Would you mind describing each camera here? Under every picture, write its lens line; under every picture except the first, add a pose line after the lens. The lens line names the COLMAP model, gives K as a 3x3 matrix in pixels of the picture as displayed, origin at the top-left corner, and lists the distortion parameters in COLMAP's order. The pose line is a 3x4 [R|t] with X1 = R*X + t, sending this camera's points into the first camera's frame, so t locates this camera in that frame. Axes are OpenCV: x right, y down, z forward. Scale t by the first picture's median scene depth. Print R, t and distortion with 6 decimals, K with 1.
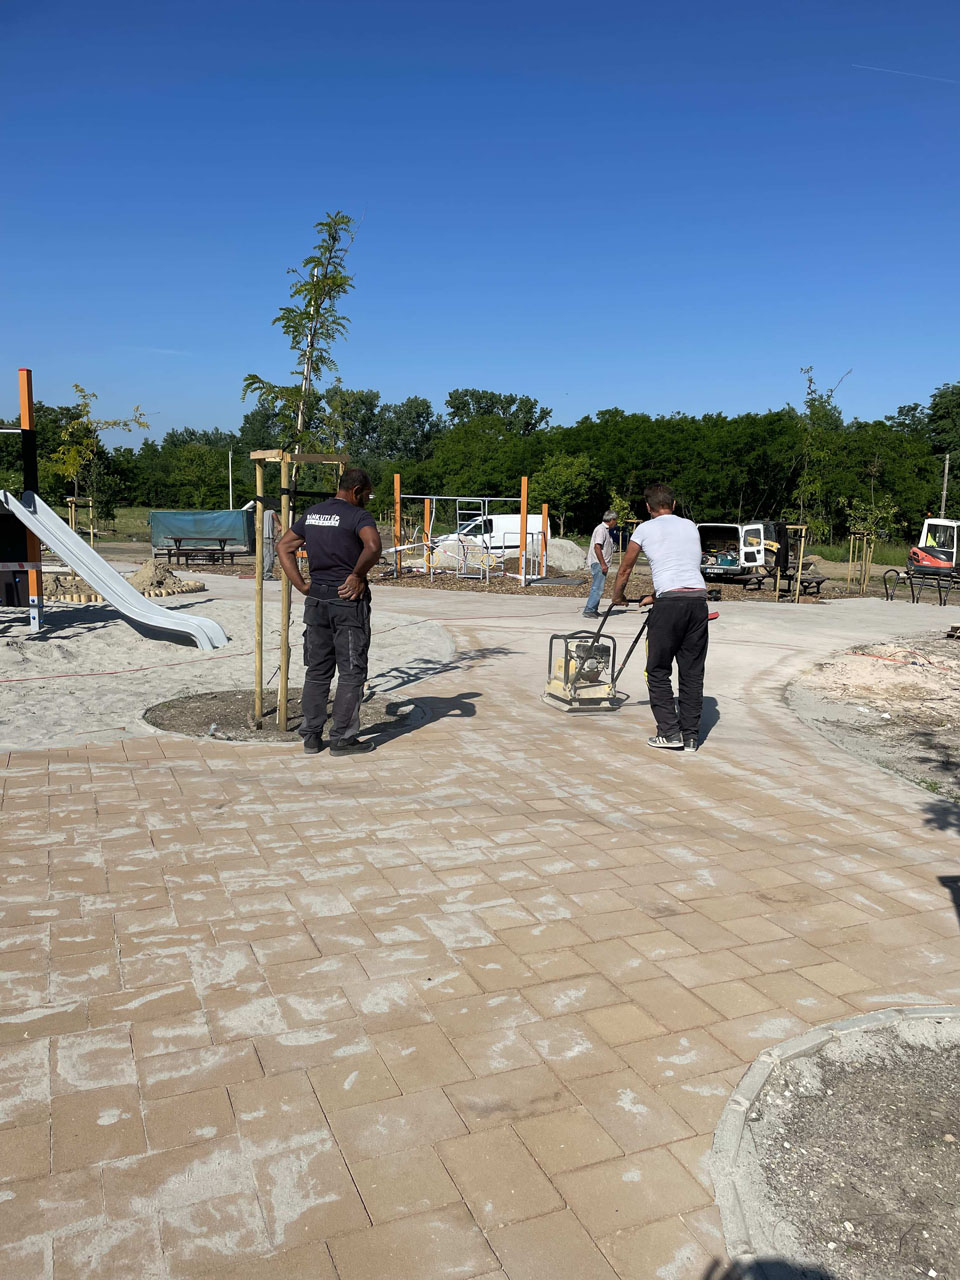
lens RADIAL K [[967.0, 0, 482.6], [0, 967.0, 644.5], [0, 0, 1]] dist [0.070666, -0.040284]
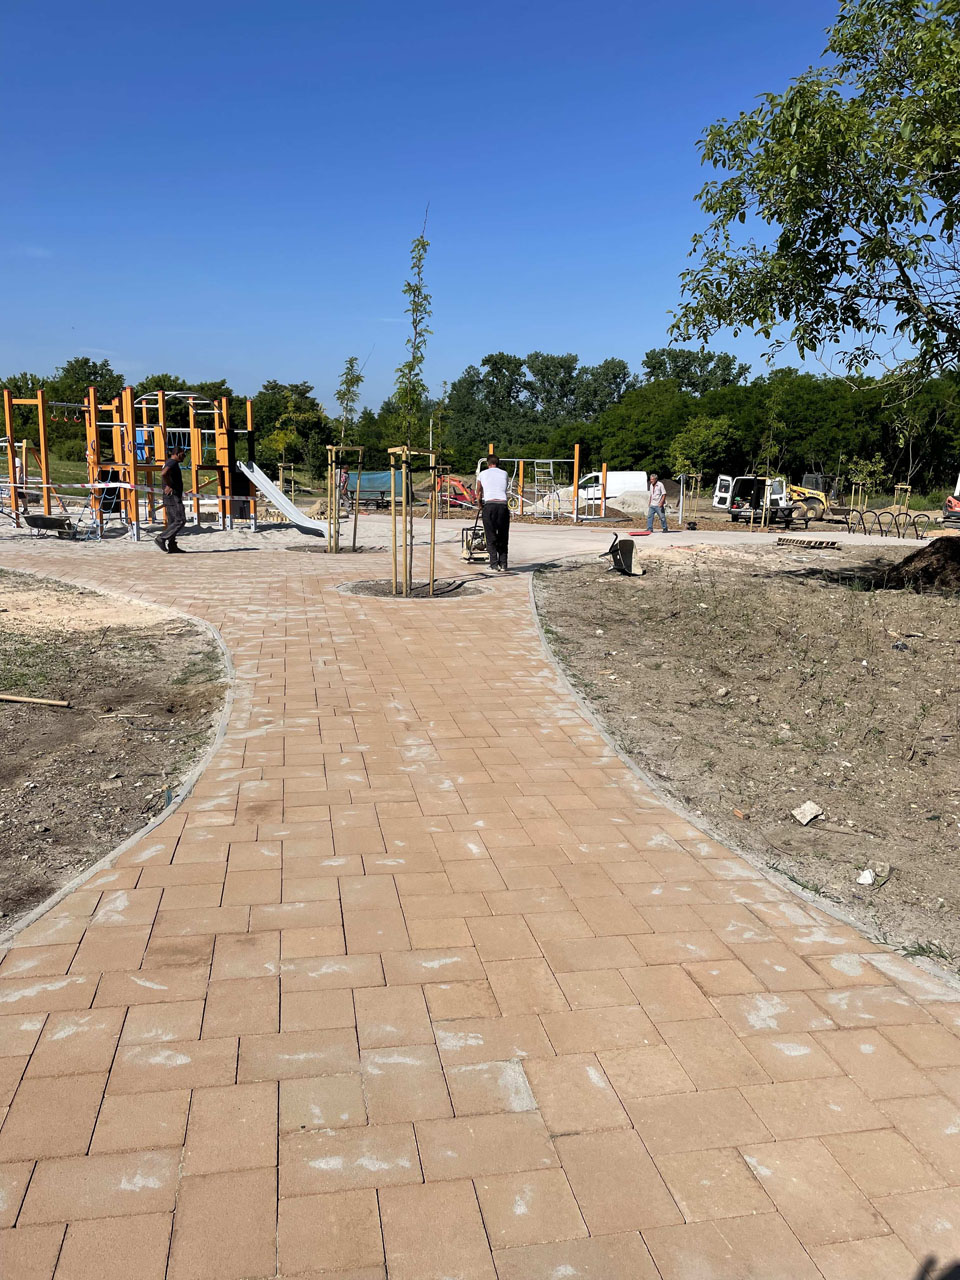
lens RADIAL K [[967.0, 0, 472.8], [0, 967.0, 642.1], [0, 0, 1]] dist [0.070666, -0.040284]
pose [[0.974642, 0.029075, -0.221874, 0.075109], [-0.020700, 0.998986, 0.039981, 0.021589], [0.222811, -0.034374, 0.974255, -0.147886]]
